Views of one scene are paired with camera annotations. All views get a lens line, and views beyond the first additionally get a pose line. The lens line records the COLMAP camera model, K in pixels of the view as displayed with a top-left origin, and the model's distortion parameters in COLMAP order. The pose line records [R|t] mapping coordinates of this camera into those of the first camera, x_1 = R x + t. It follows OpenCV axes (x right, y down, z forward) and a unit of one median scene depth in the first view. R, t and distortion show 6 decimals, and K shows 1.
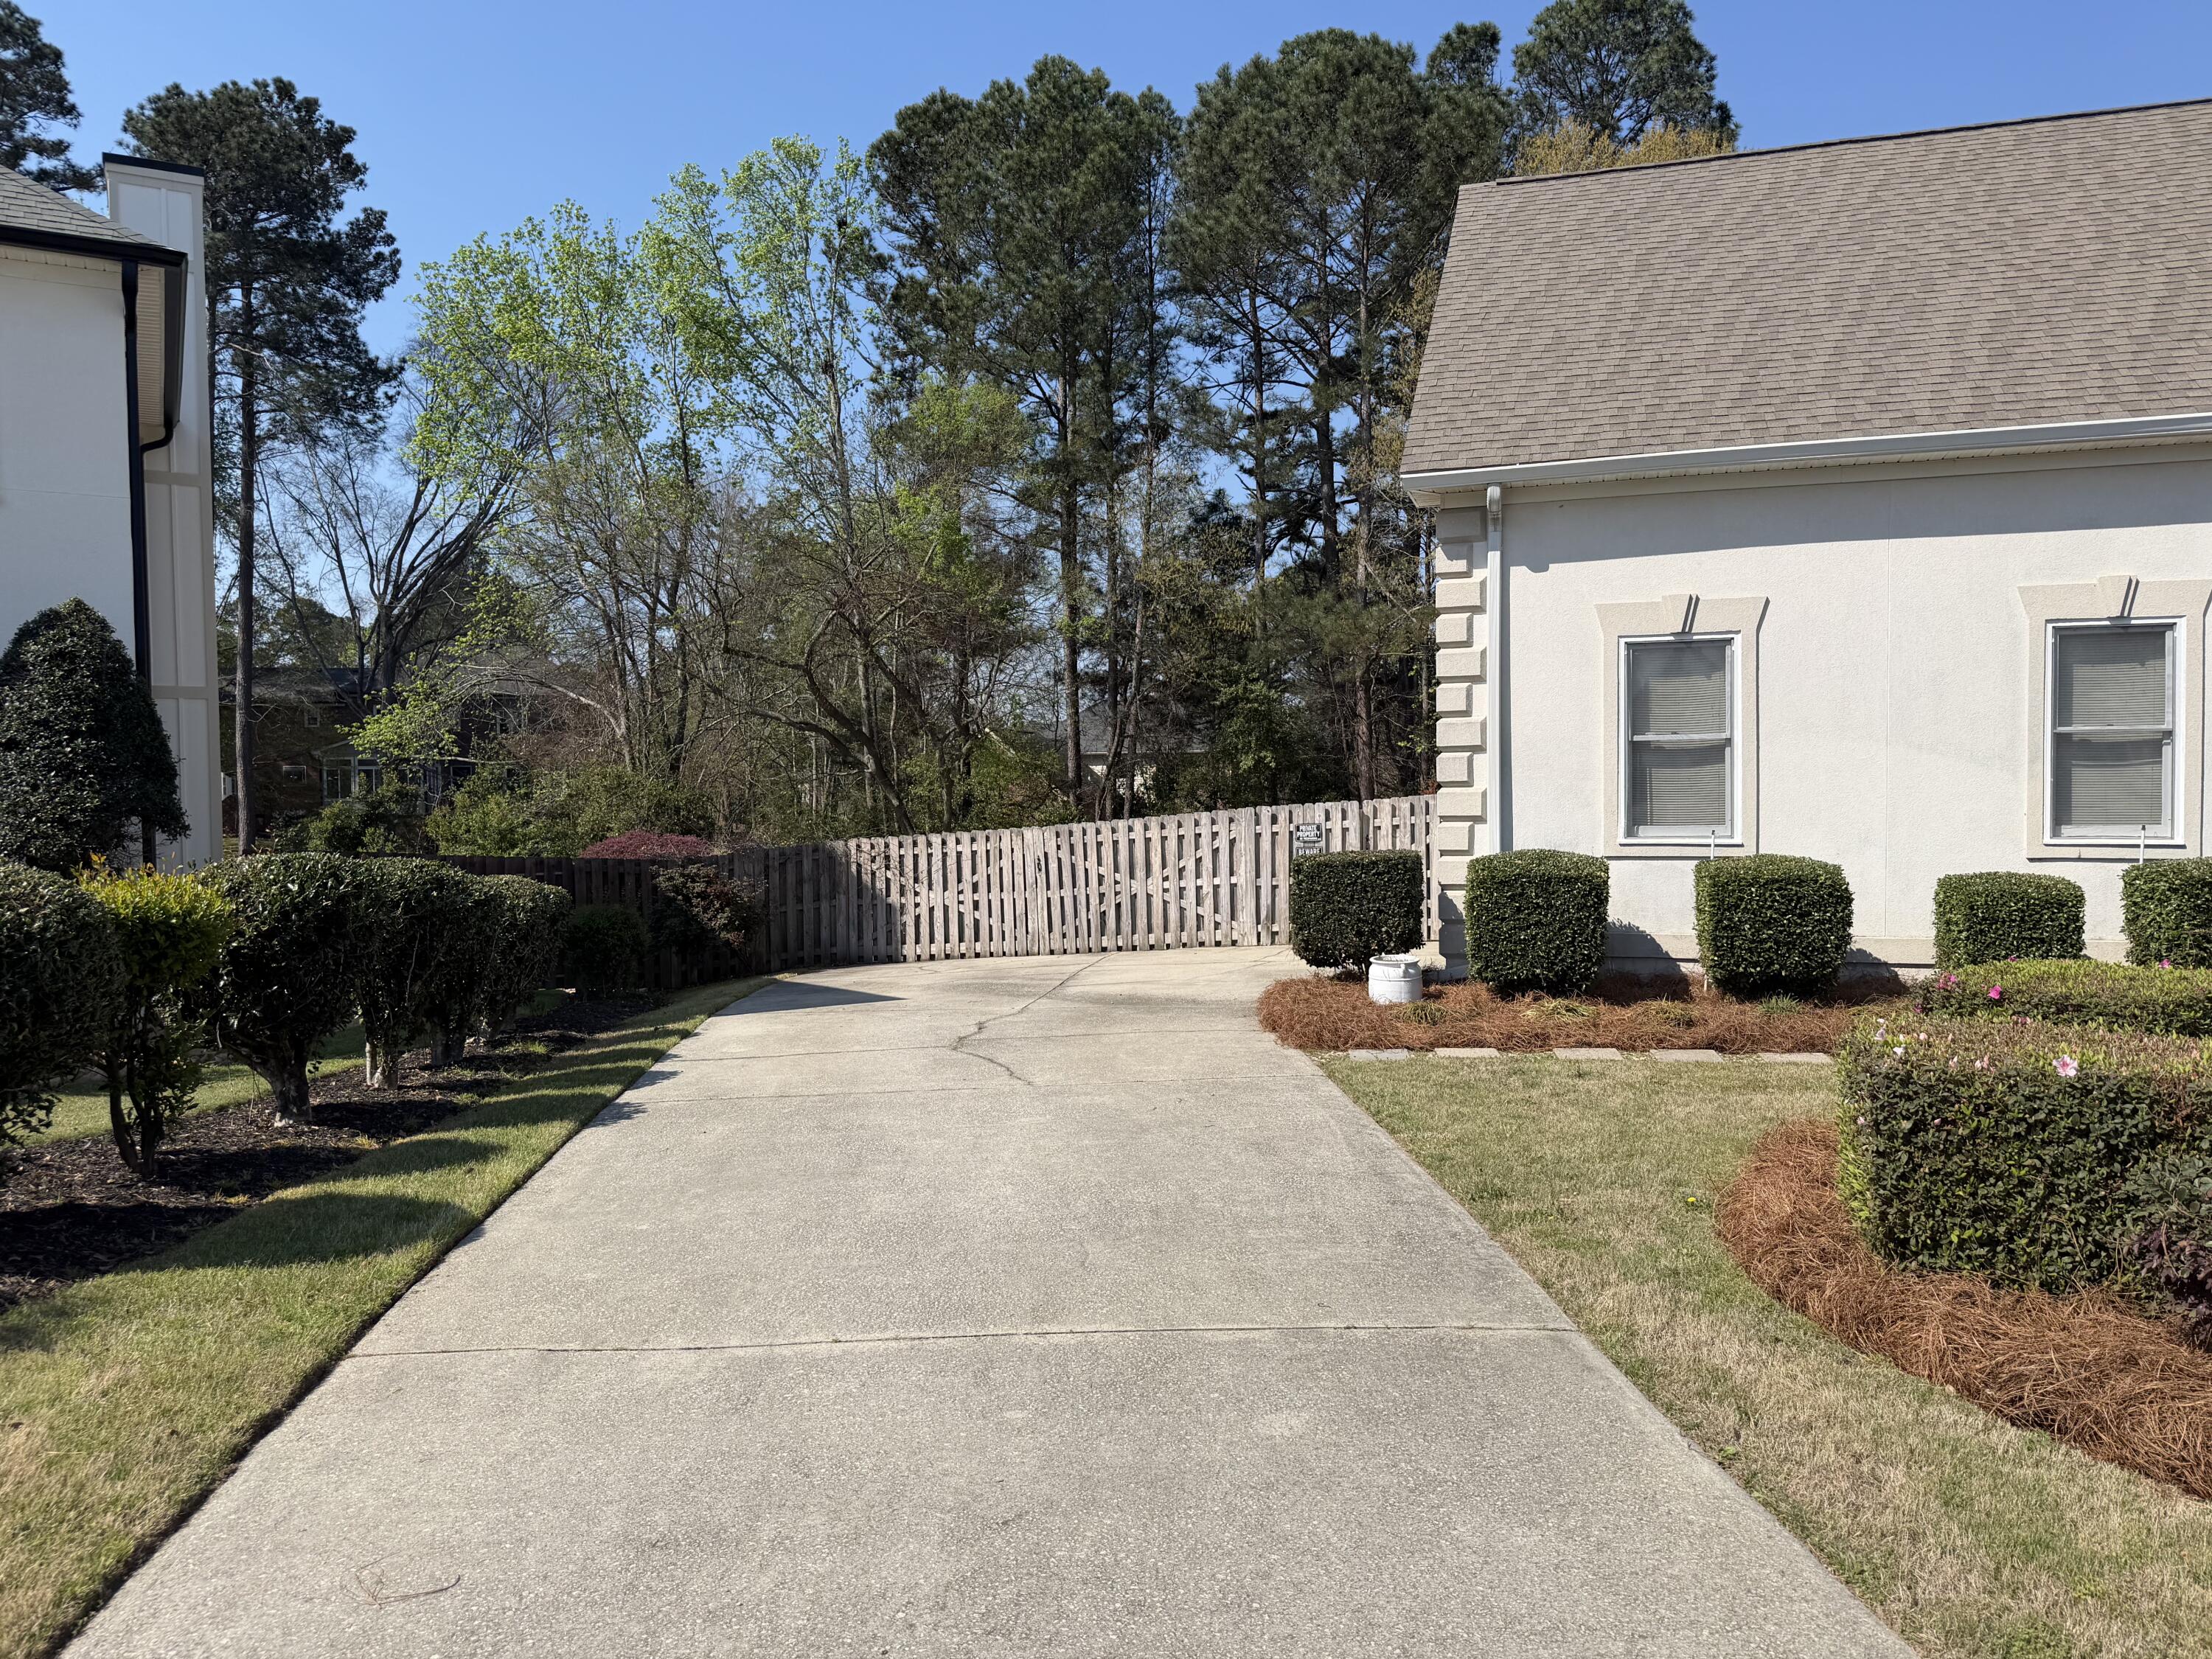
lens RADIAL K [[1541.4, 0, 1129.3], [0, 1541.4, 843.8], [0, 0, 1]] dist [0.080792, -0.112289]
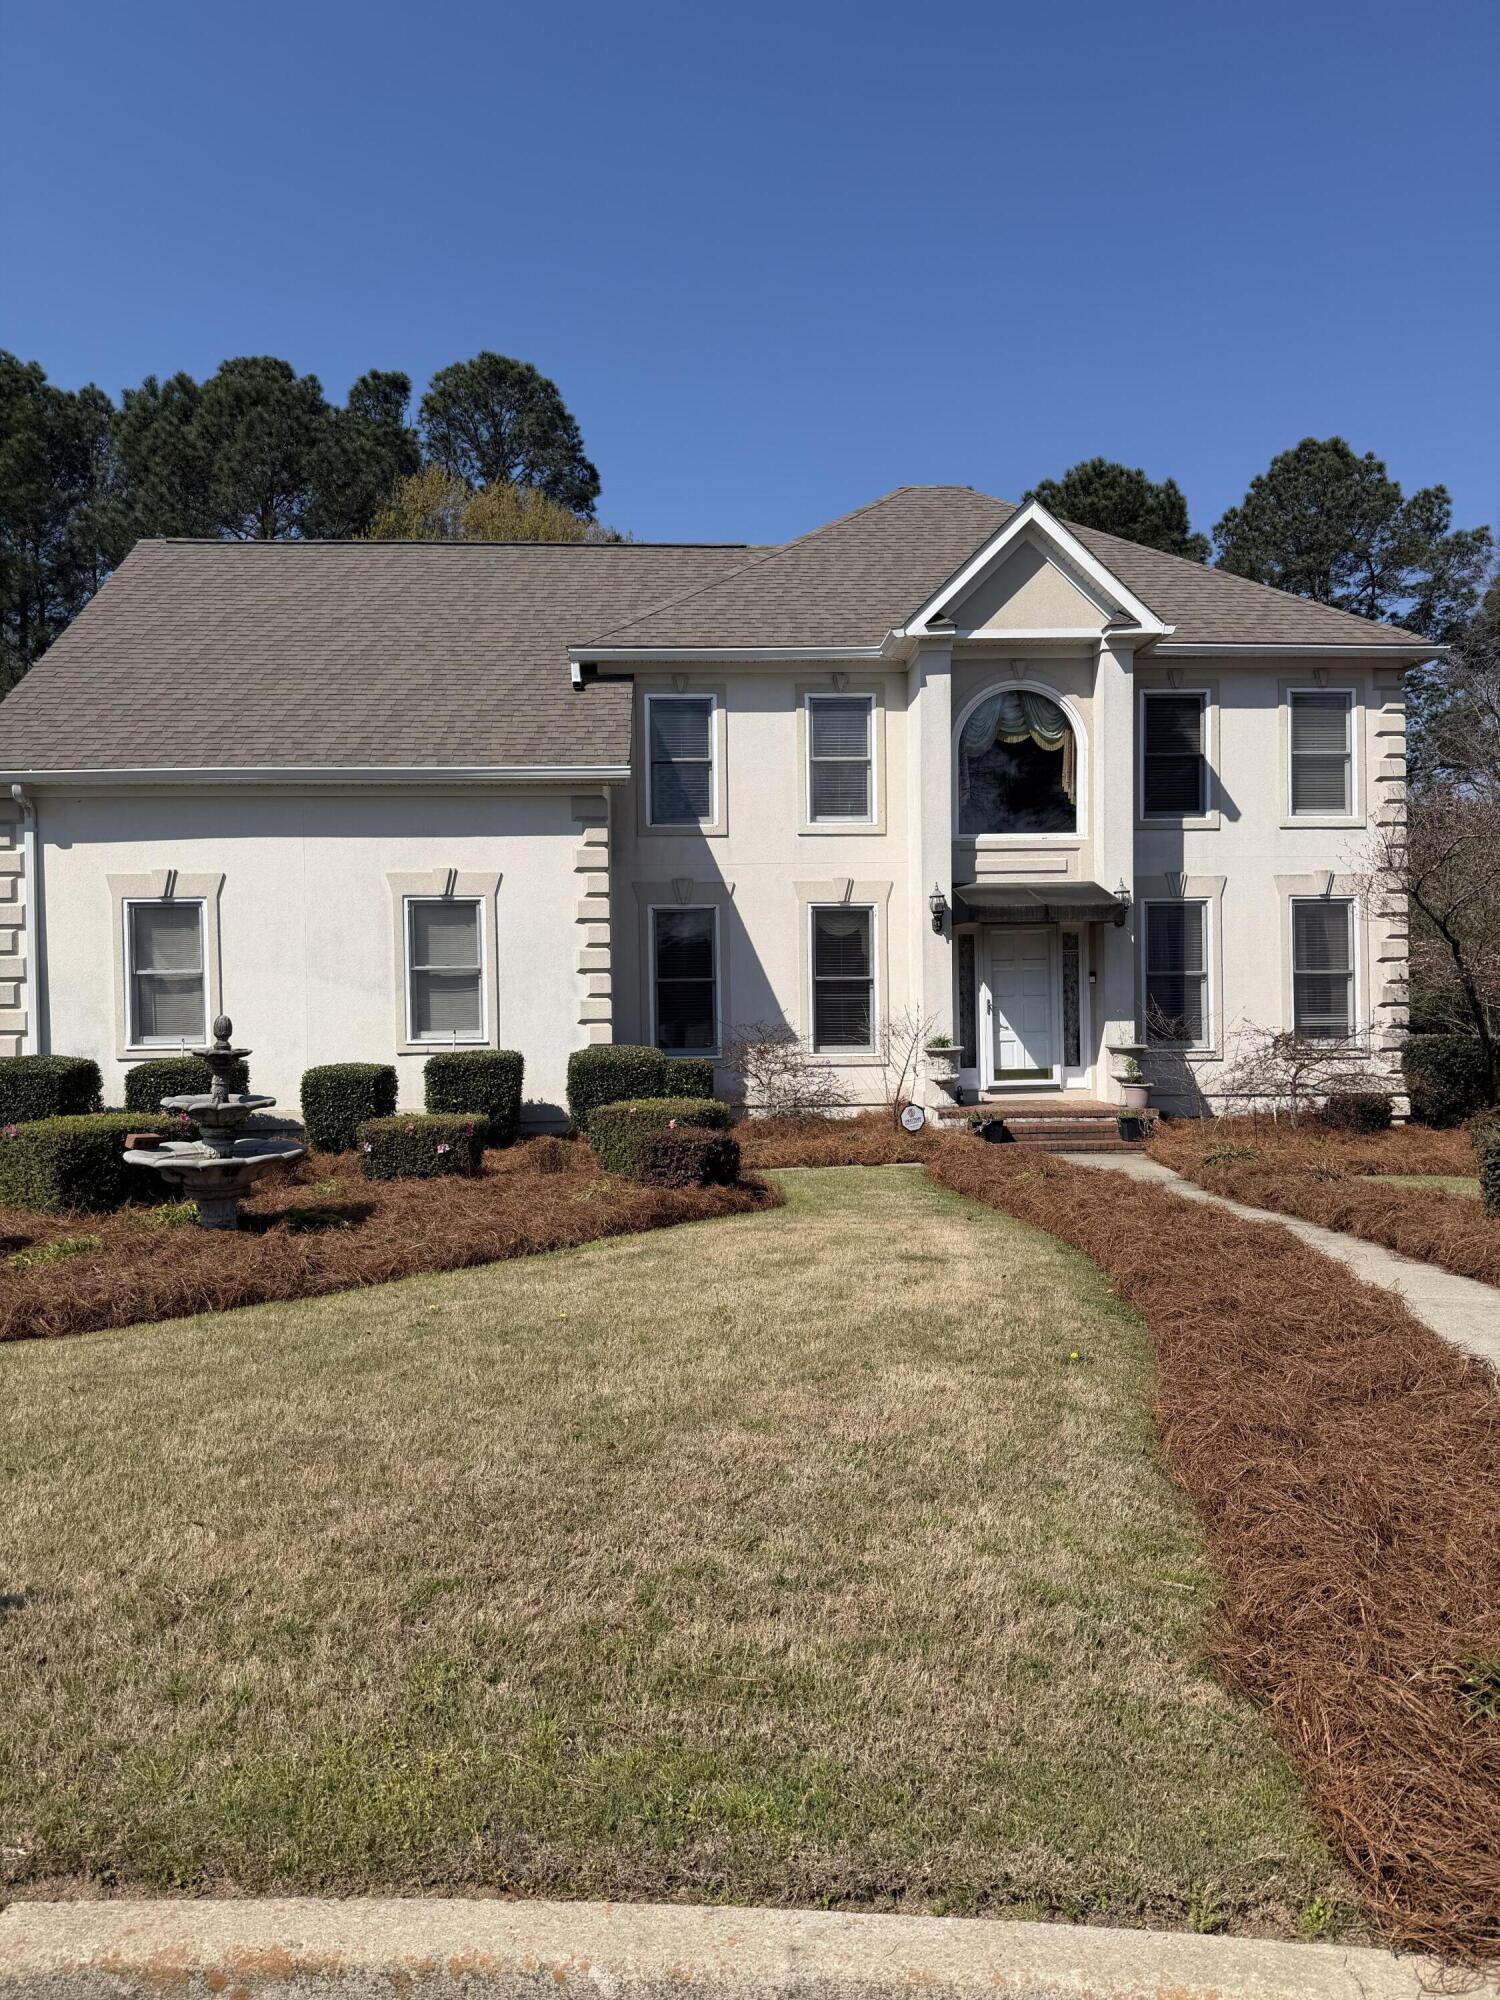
lens RADIAL K [[1393.6, 0, 750.0], [0, 1393.6, 1000.0], [0, 0, 1]] dist [0.080792, -0.112289]
pose [[0.940350, -0.006768, 0.340142, 0.391331], [0.020609, 0.999099, -0.037096, 0.013214], [-0.339585, 0.041893, 0.939642, -0.333790]]
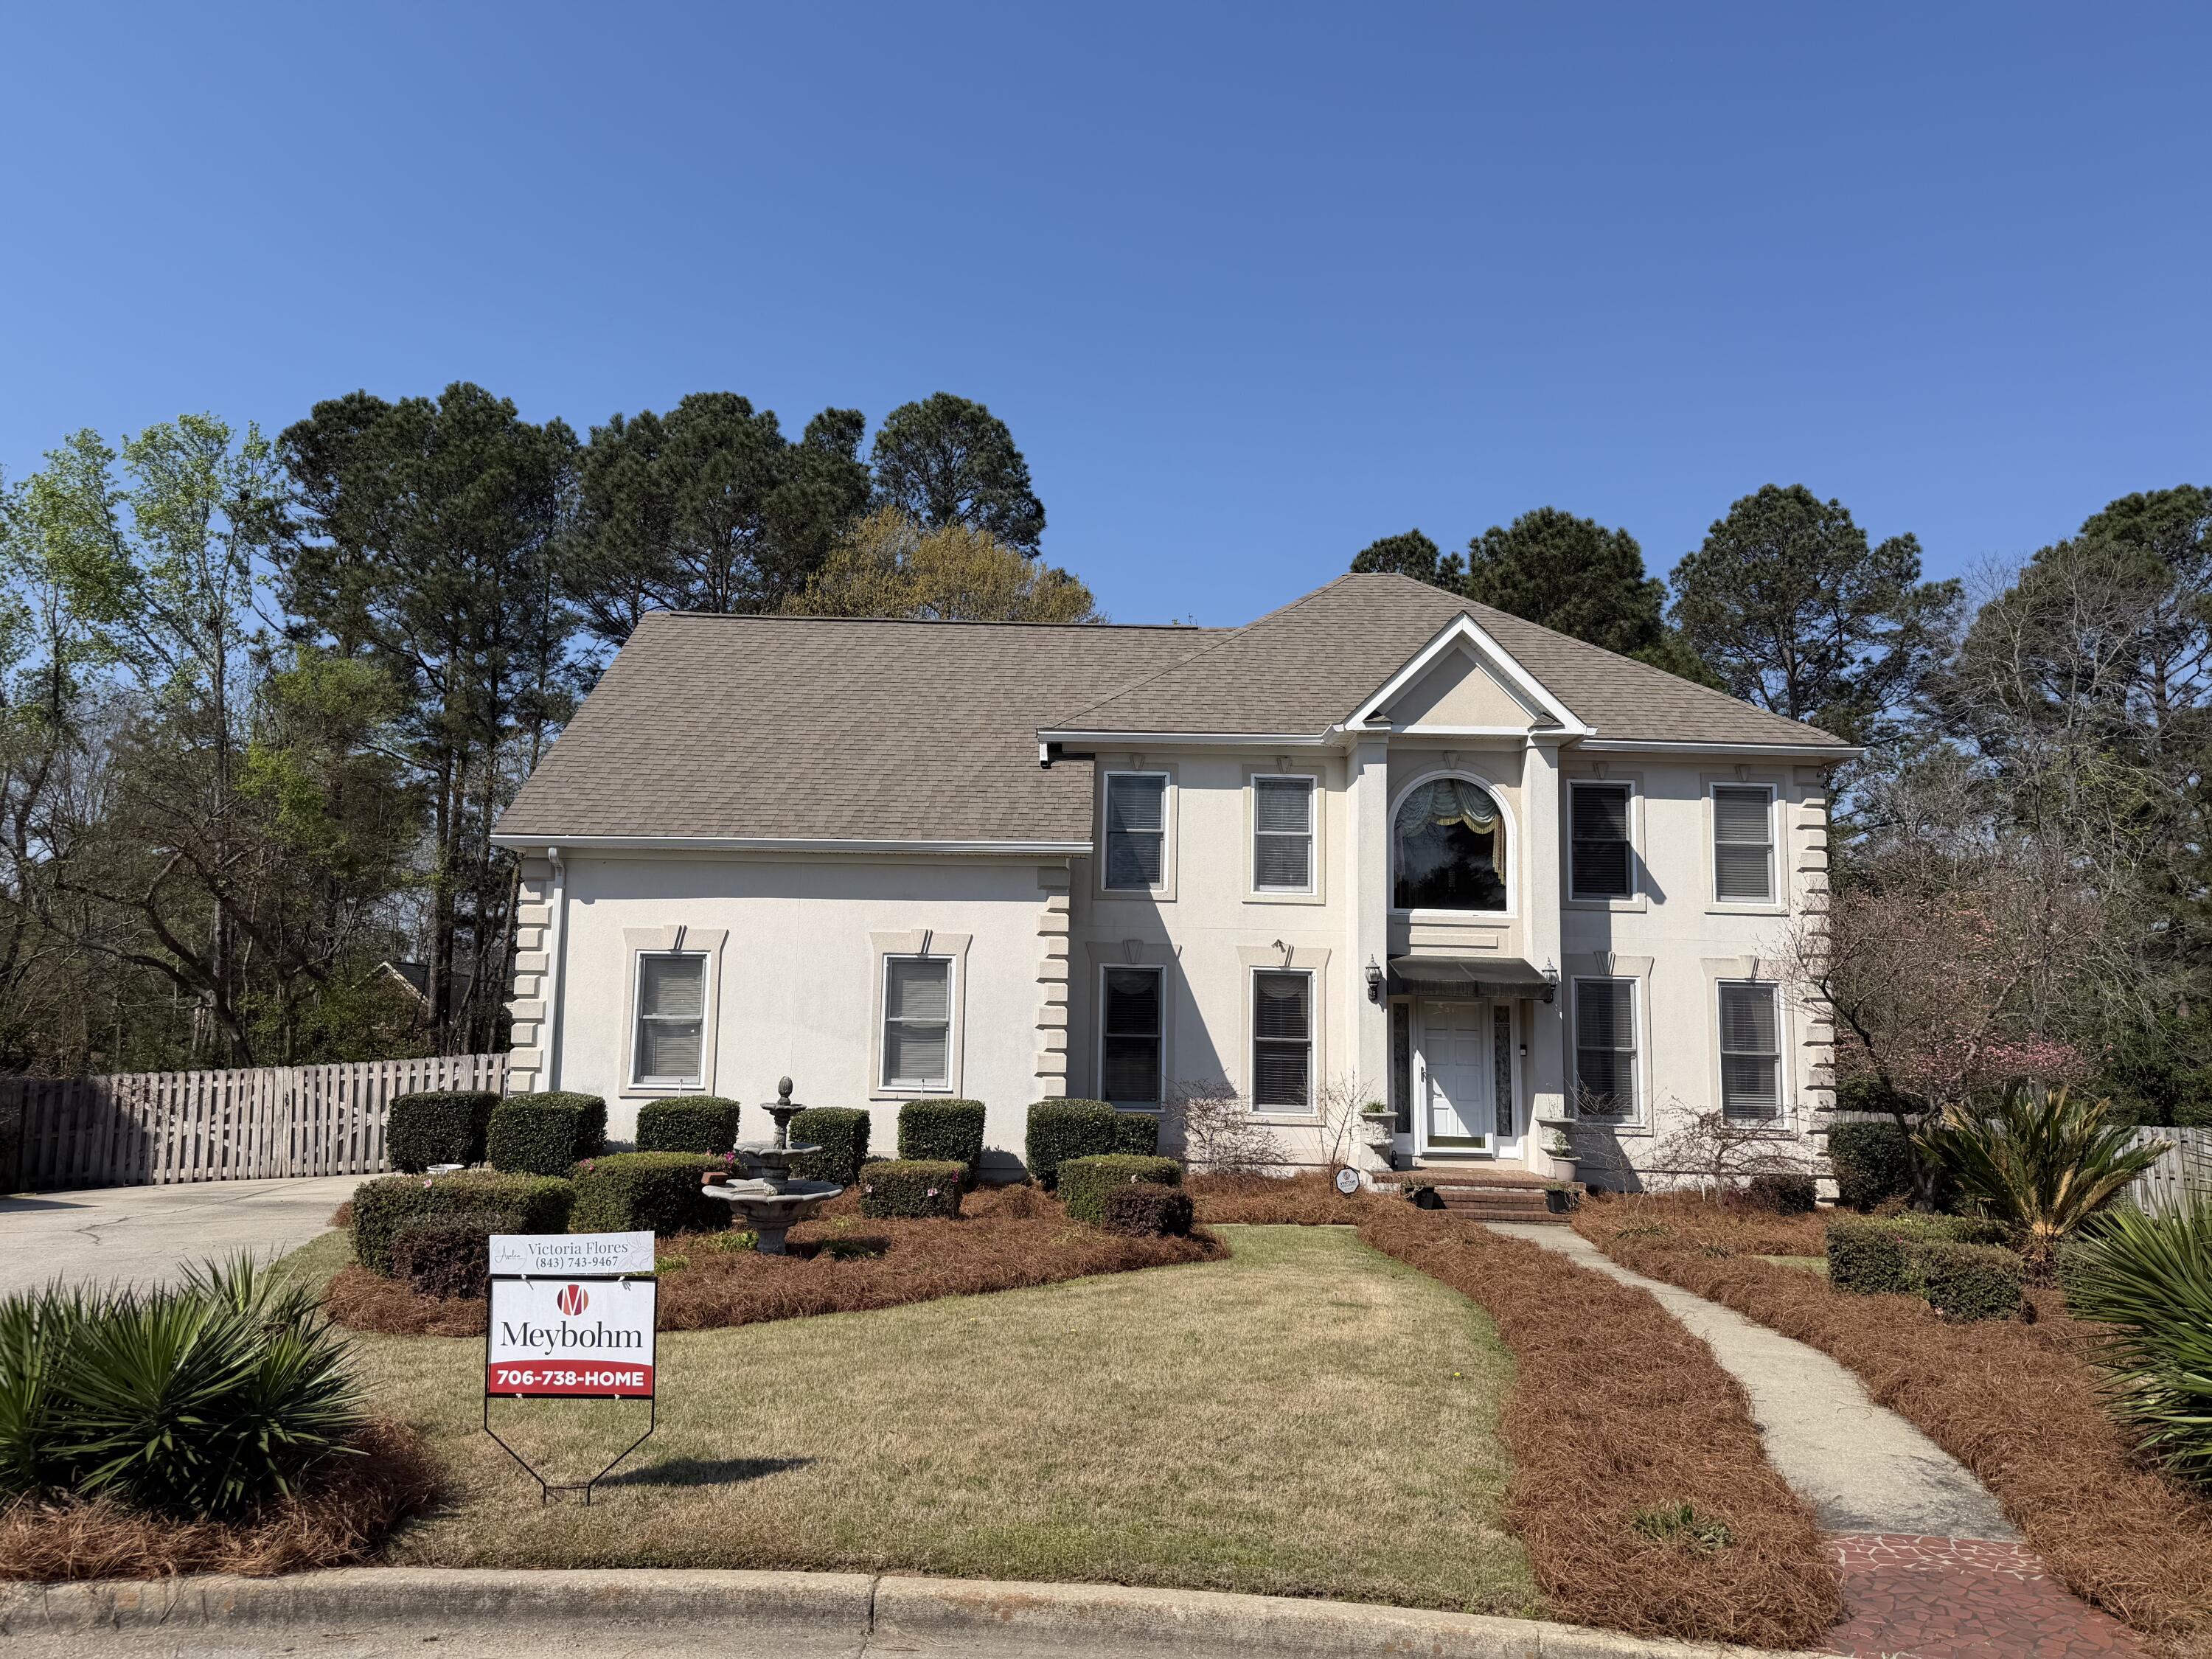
lens RADIAL K [[1538.3, 0, 1095.0], [0, 1538.3, 830.4], [0, 0, 1]] dist [0.099823, -0.154485]
pose [[0.955653, 0.063983, 0.287460, 0.286861], [-0.016638, 0.986285, -0.164213, -0.005929], [-0.294024, 0.152148, 0.943610, -0.556938]]
